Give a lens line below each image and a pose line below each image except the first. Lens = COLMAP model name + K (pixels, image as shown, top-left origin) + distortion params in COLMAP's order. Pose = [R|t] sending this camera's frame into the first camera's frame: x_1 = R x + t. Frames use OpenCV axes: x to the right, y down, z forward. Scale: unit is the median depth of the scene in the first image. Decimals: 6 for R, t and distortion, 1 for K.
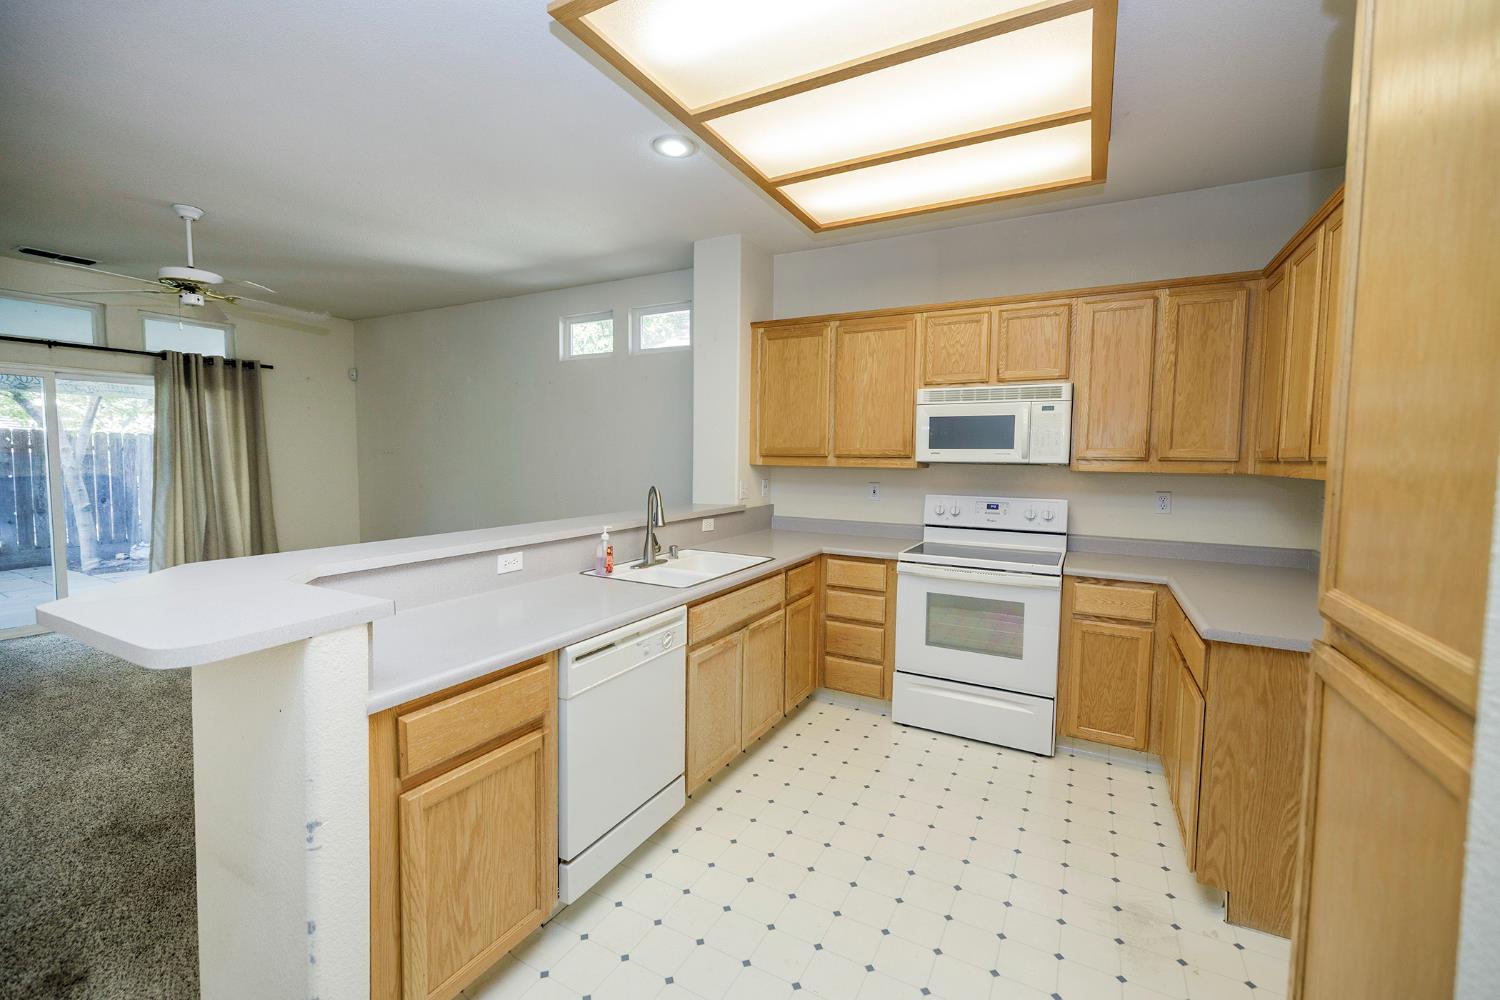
lens RADIAL K [[631.9, 0, 743.5], [0, 631.9, 498.9], [0, 0, 1]] dist [0.005689, -0.001808]
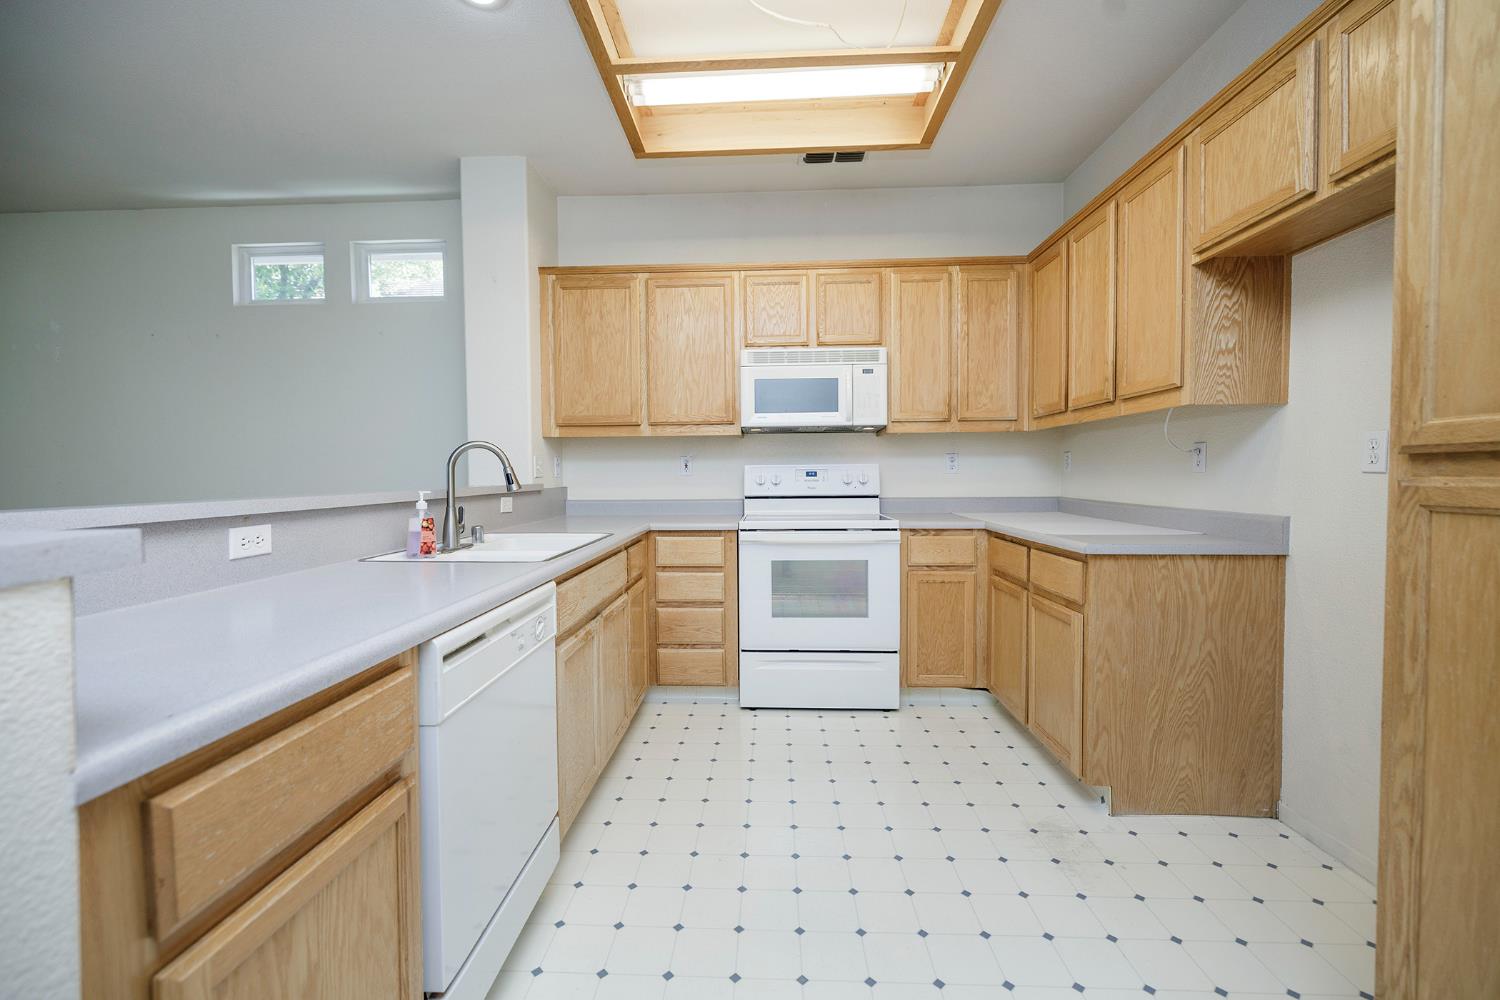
lens RADIAL K [[631.9, 0, 749.0], [0, 631.9, 495.0], [0, 0, 1]] dist [0.005689, -0.001808]
pose [[0.894954, -0.035686, 0.444729, -0.168427], [0.050521, 0.998491, -0.021547, 0.075802], [-0.443289, 0.041752, 0.895406, 0.189396]]
